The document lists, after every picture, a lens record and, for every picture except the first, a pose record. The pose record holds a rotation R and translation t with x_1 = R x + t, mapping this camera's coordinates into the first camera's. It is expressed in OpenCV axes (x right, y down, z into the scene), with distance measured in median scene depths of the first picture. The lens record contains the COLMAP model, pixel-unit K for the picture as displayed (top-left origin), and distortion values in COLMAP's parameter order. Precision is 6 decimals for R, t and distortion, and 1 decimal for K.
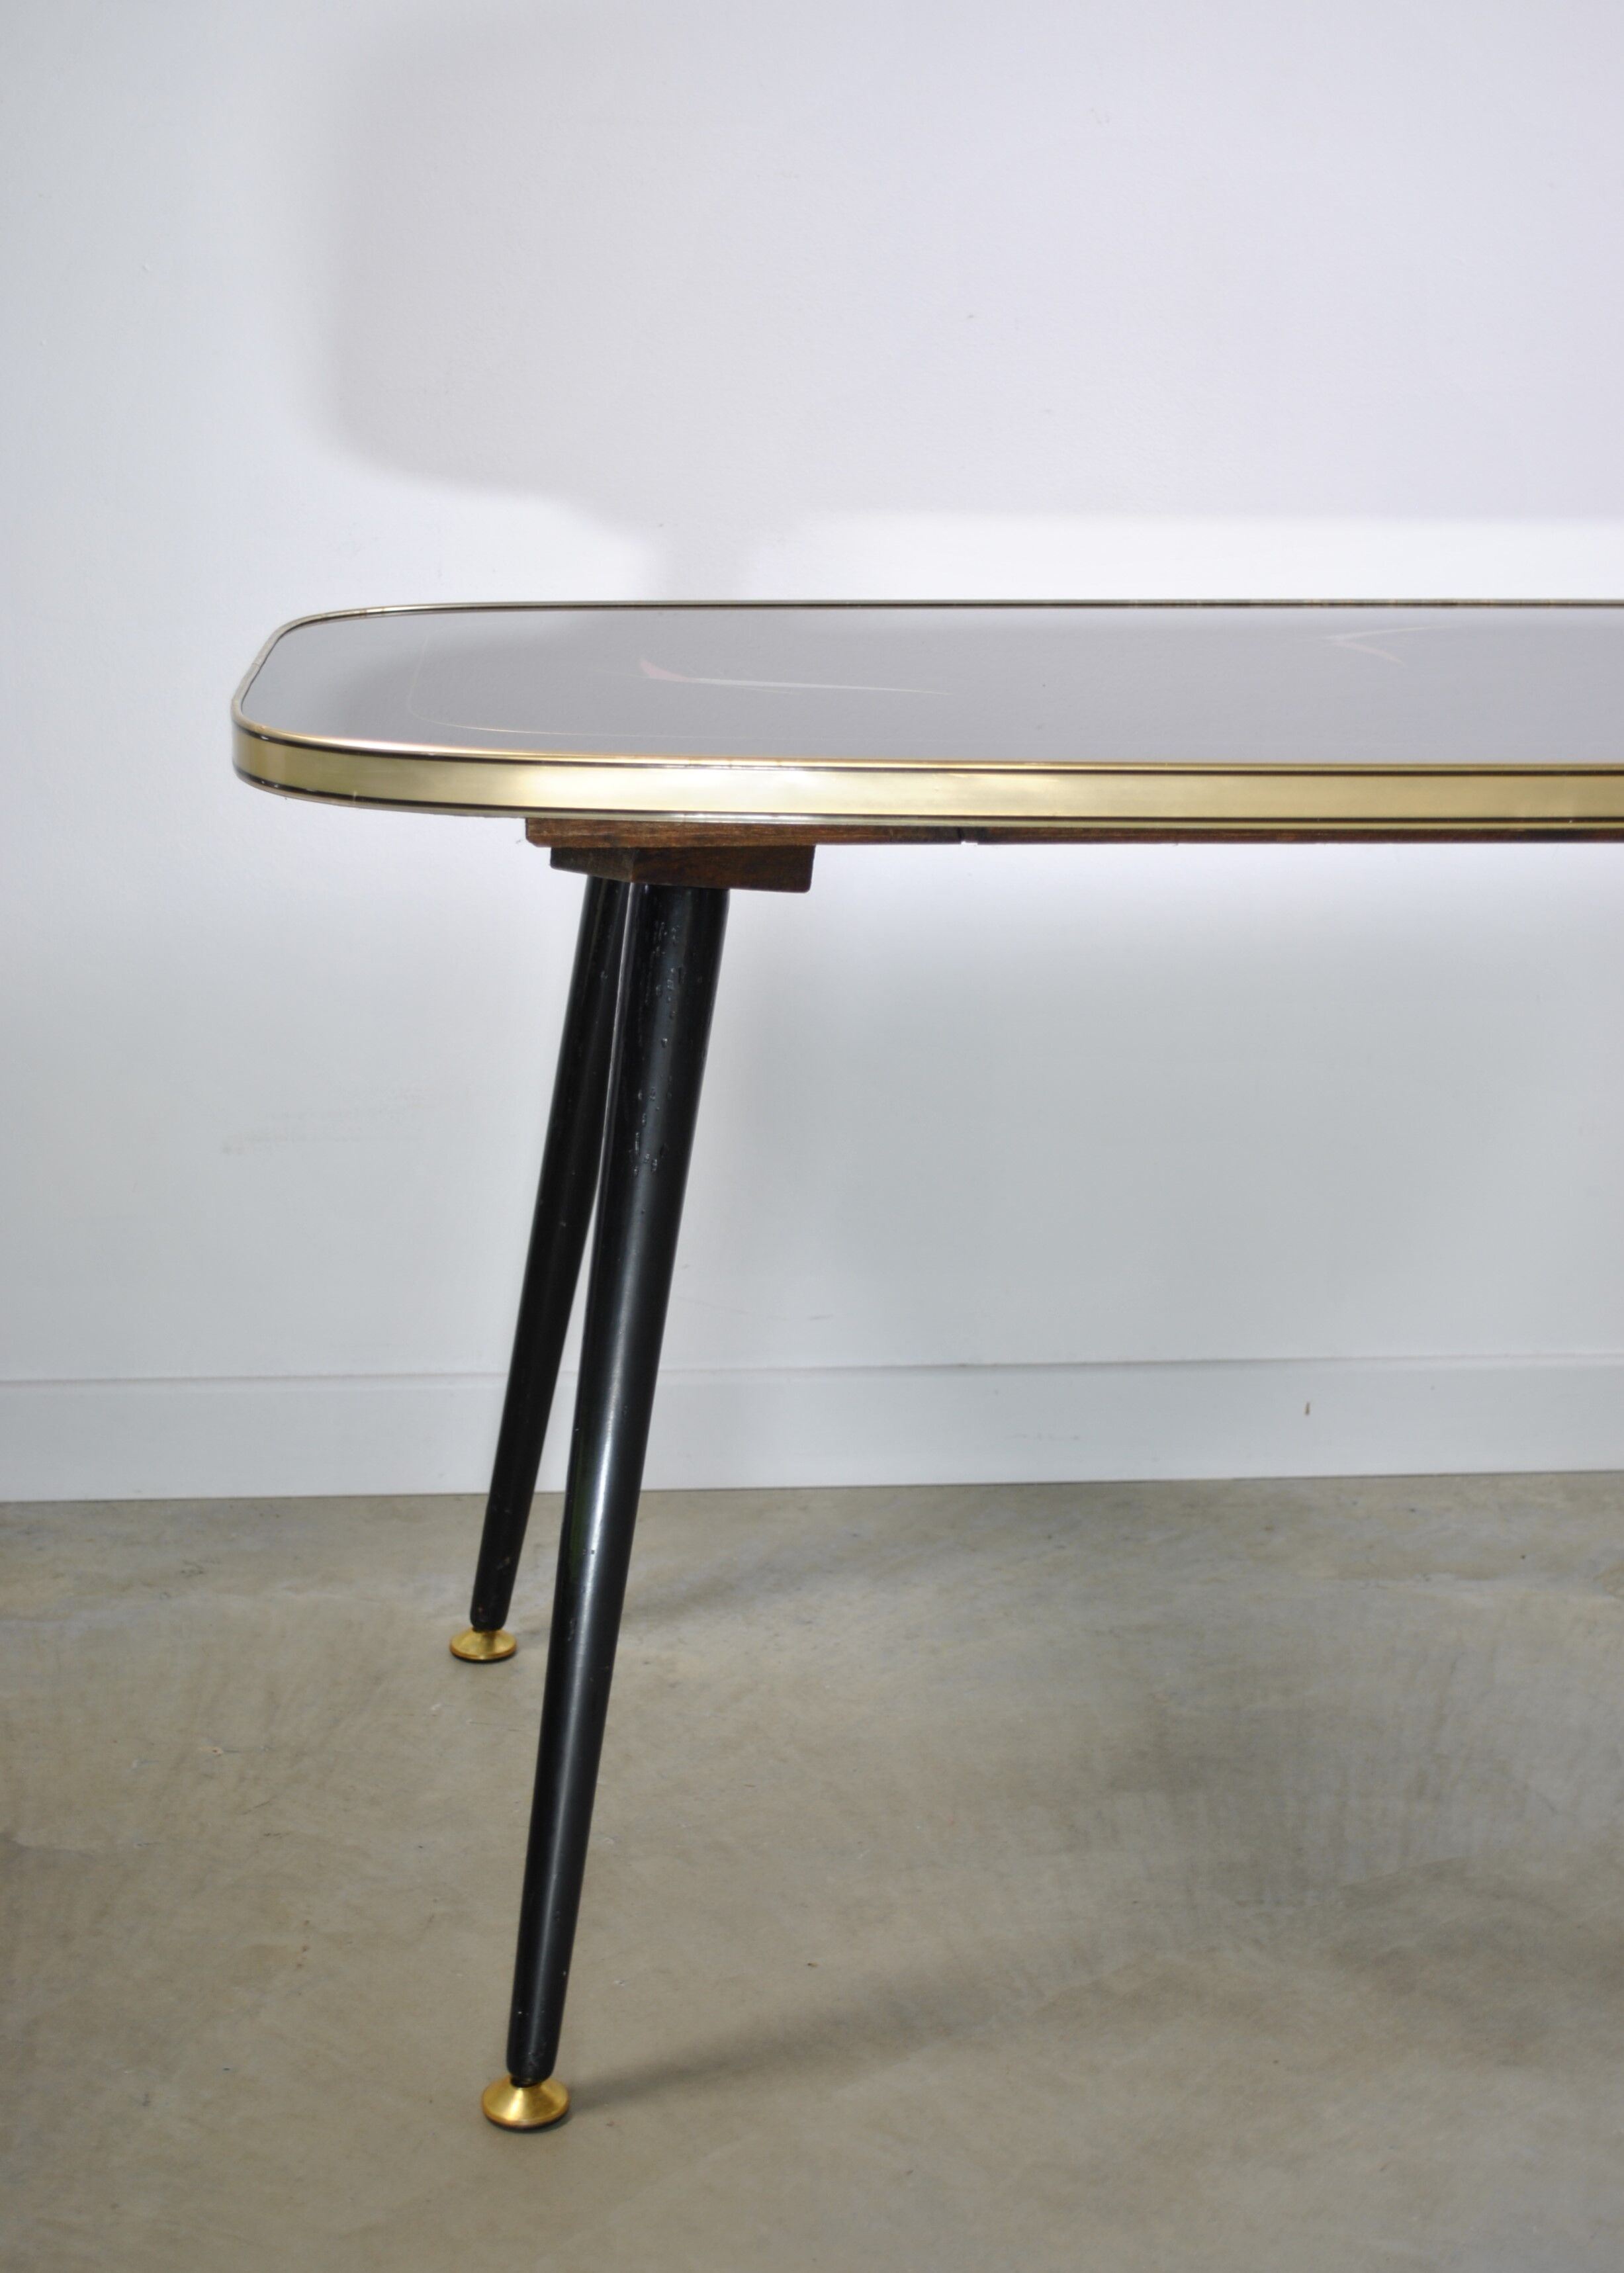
lens RADIAL K [[3385.6, 0, 760.5], [0, 3385.6, 1137.3], [0, 0, 1]] dist [-0.034177, -0.018602]
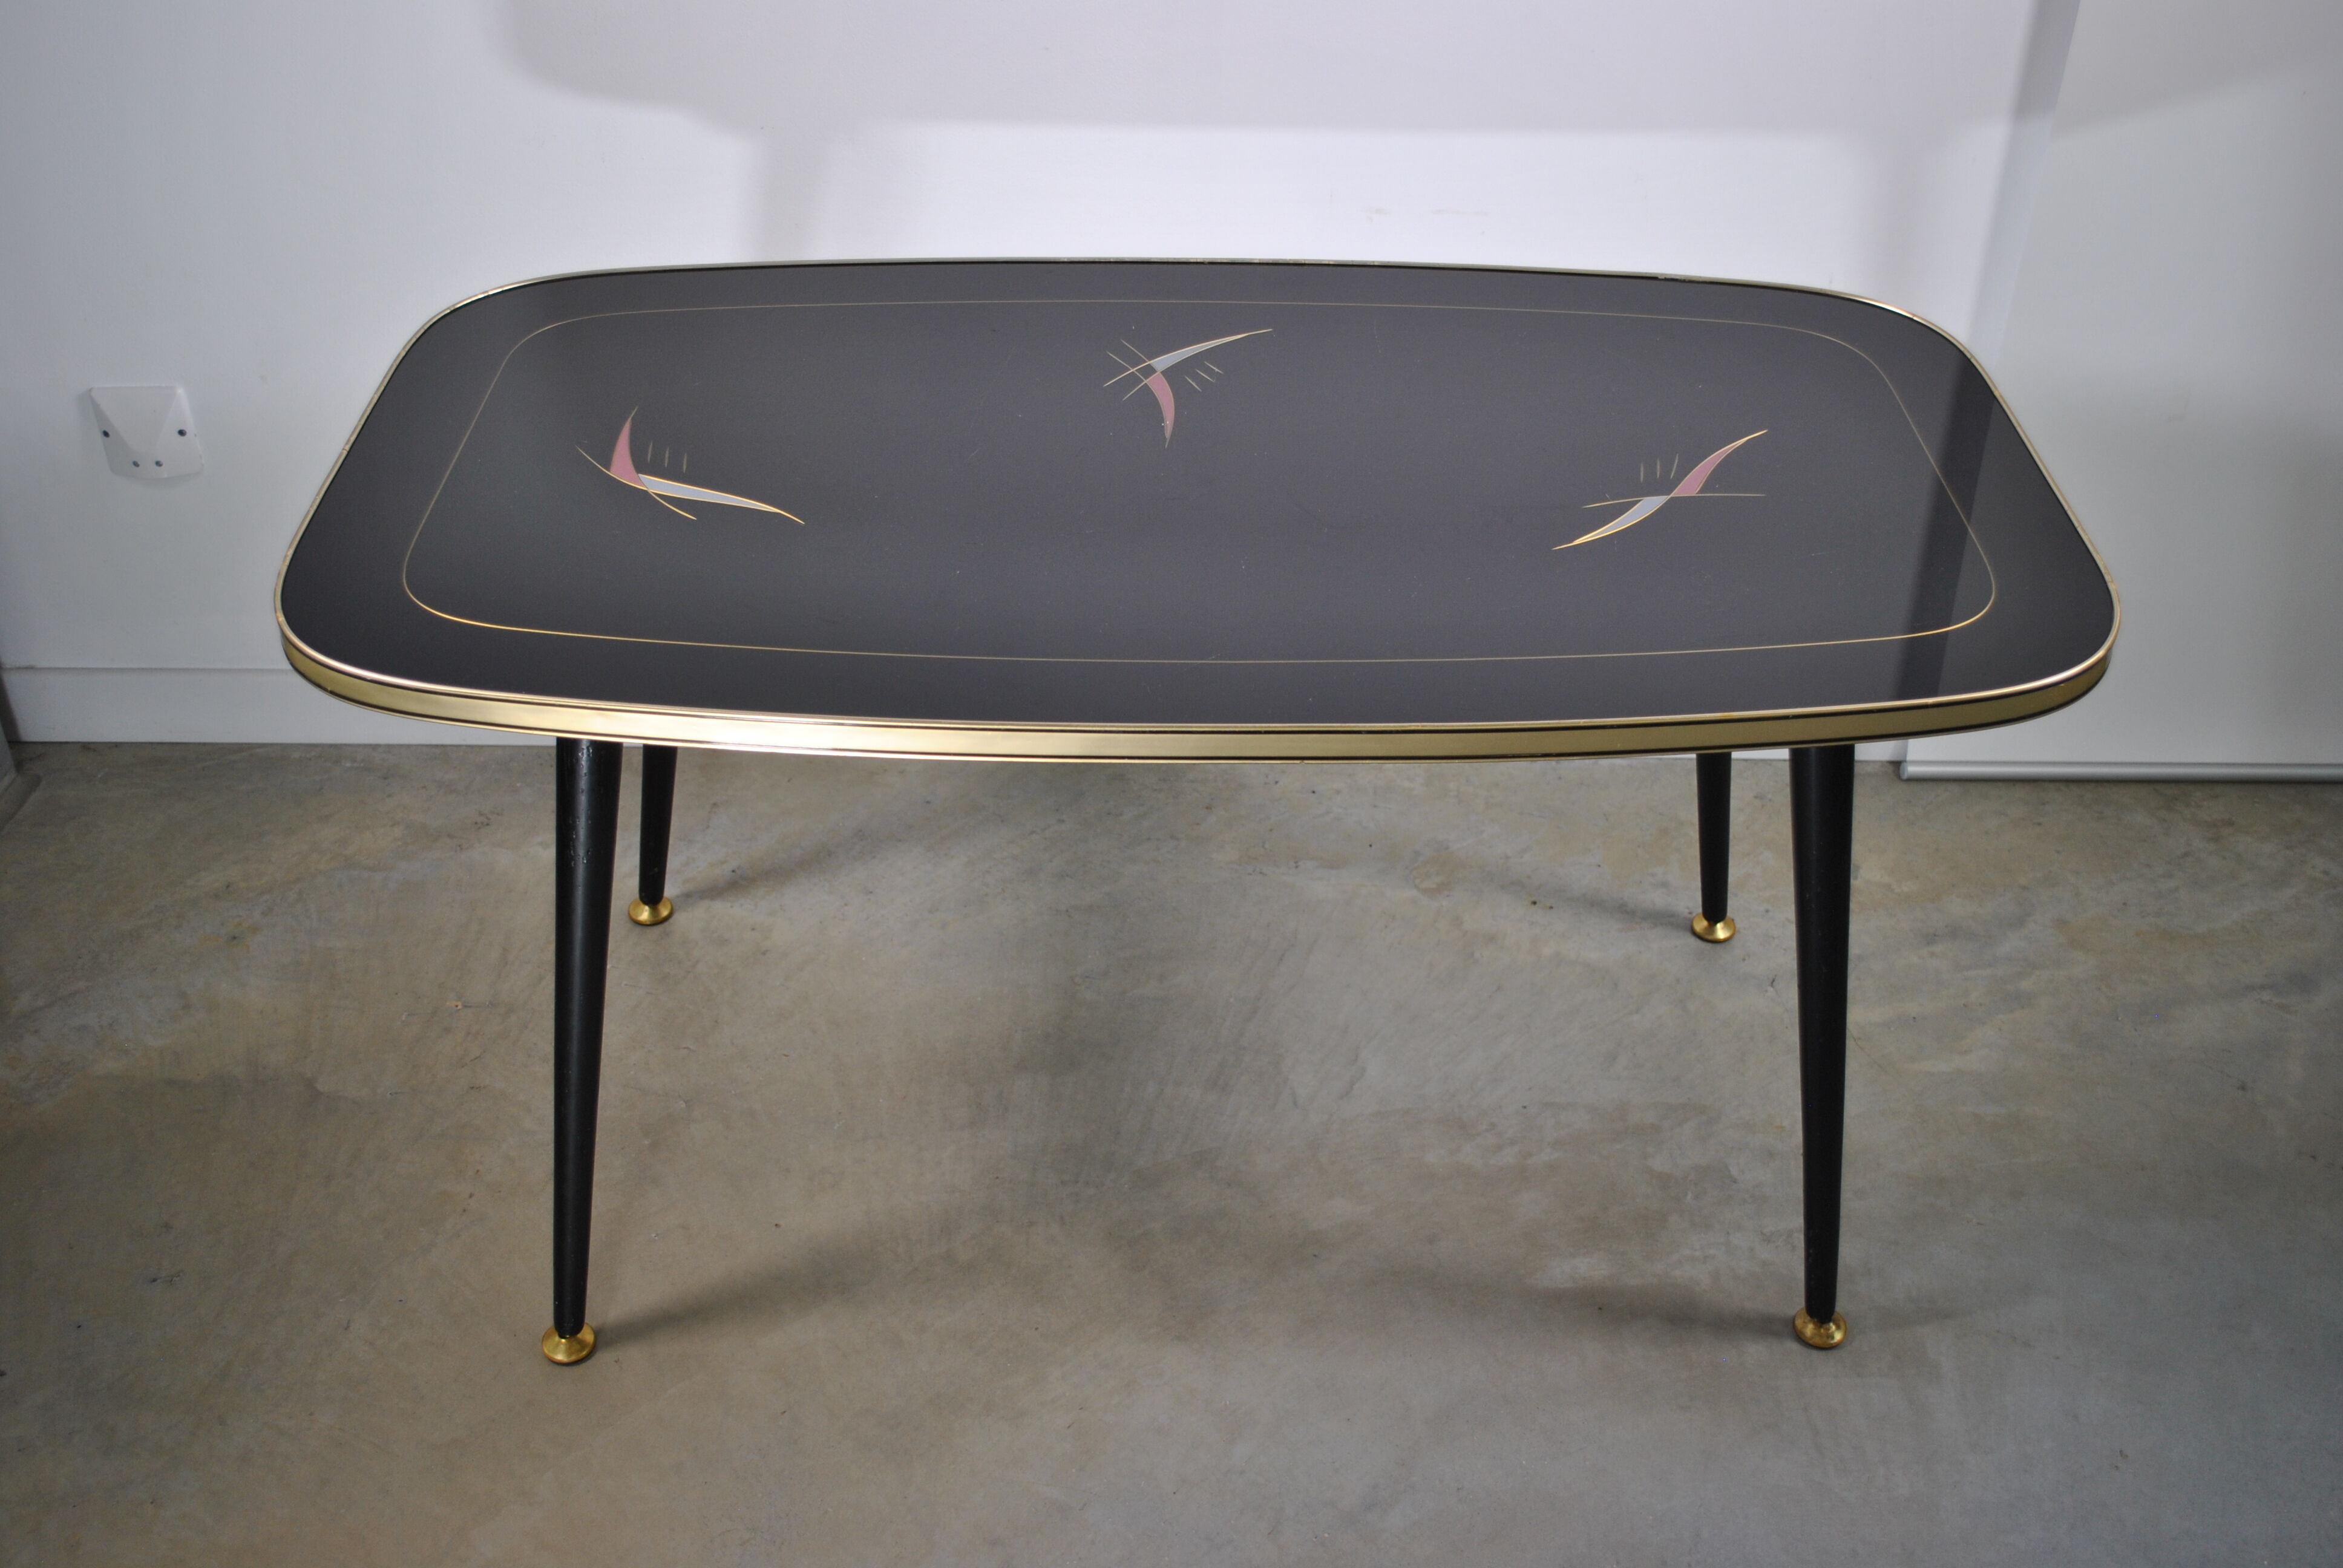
lens RADIAL K [[2475.8, 0, 1171.5], [0, 2475.8, 784.0], [0, 0, 1]] dist [-0.063616, 0.018124]
pose [[0.997612, 0.045260, -0.052175, 0.236516], [-0.023353, 0.931928, 0.361892, -0.353842], [0.065003, -0.359809, 0.930759, -0.004047]]
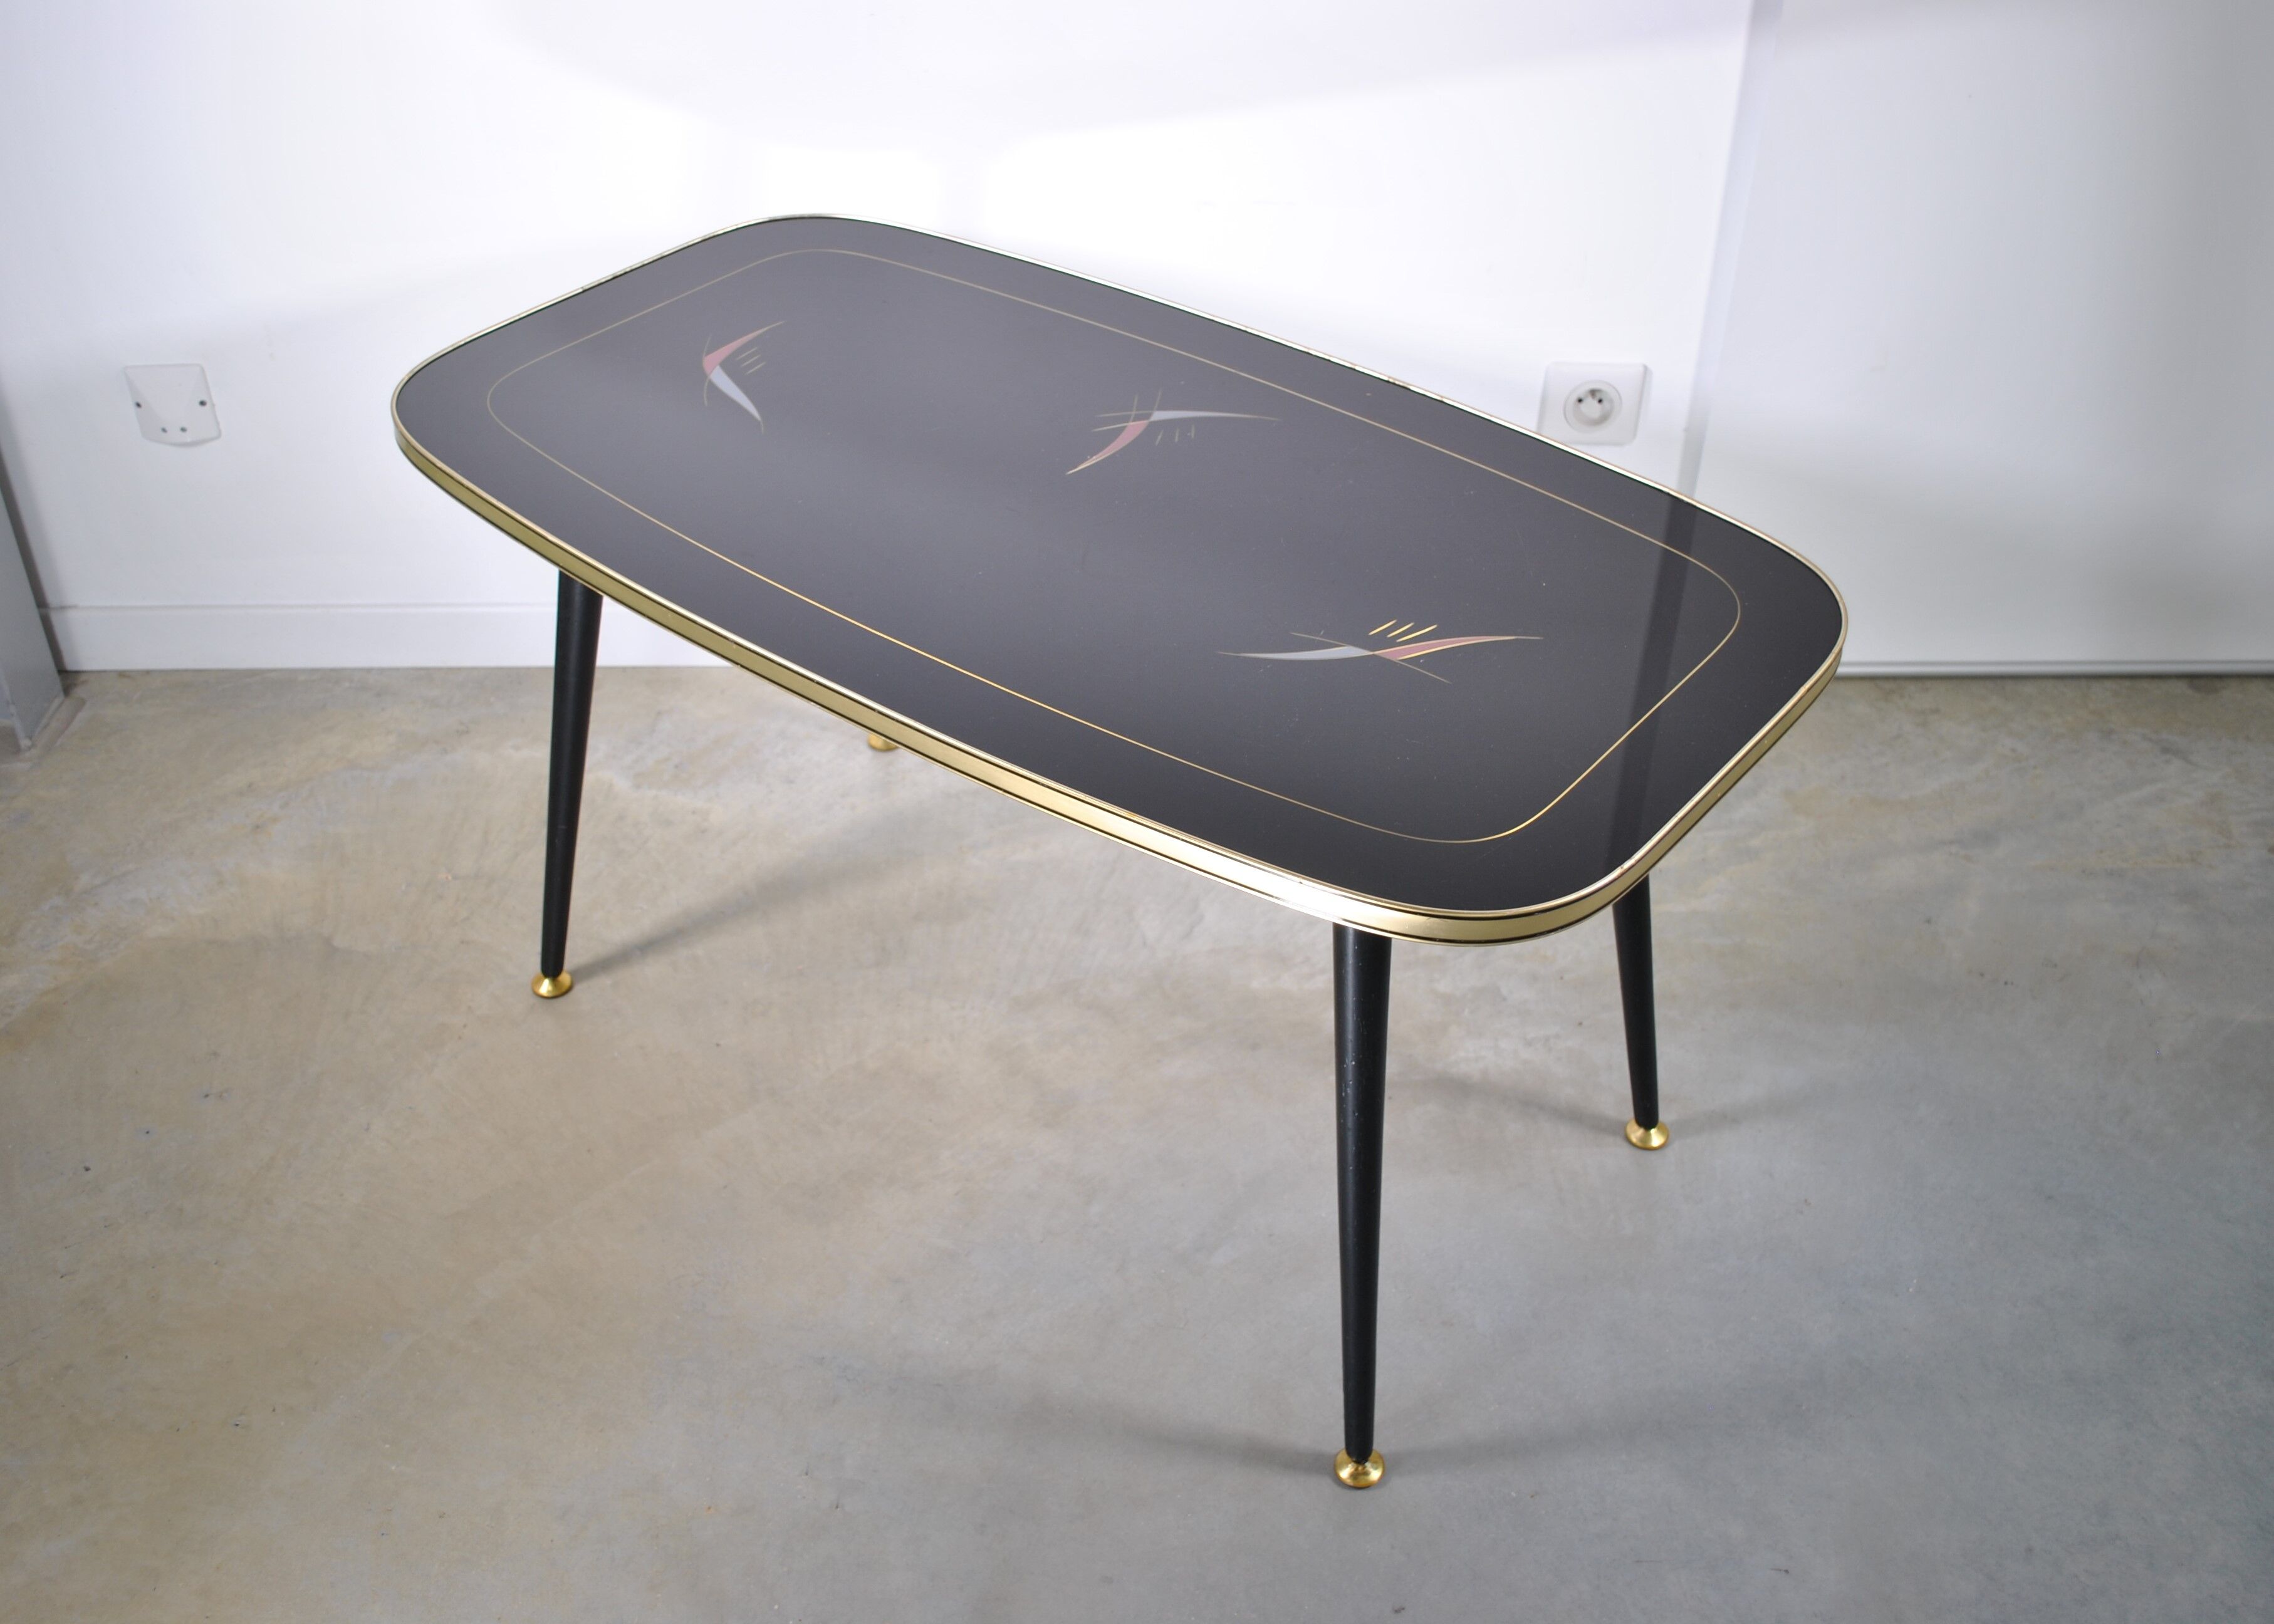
lens RADIAL K [[2377.6, 0, 1137.0], [0, 2377.6, 812.0], [0, 0, 1]] dist [-0.069352, 0.006896]
pose [[0.998951, 0.031540, -0.033191, 0.278749], [-0.016343, 0.922775, 0.384993, -0.384656], [0.042771, -0.384047, 0.922322, -0.191518]]
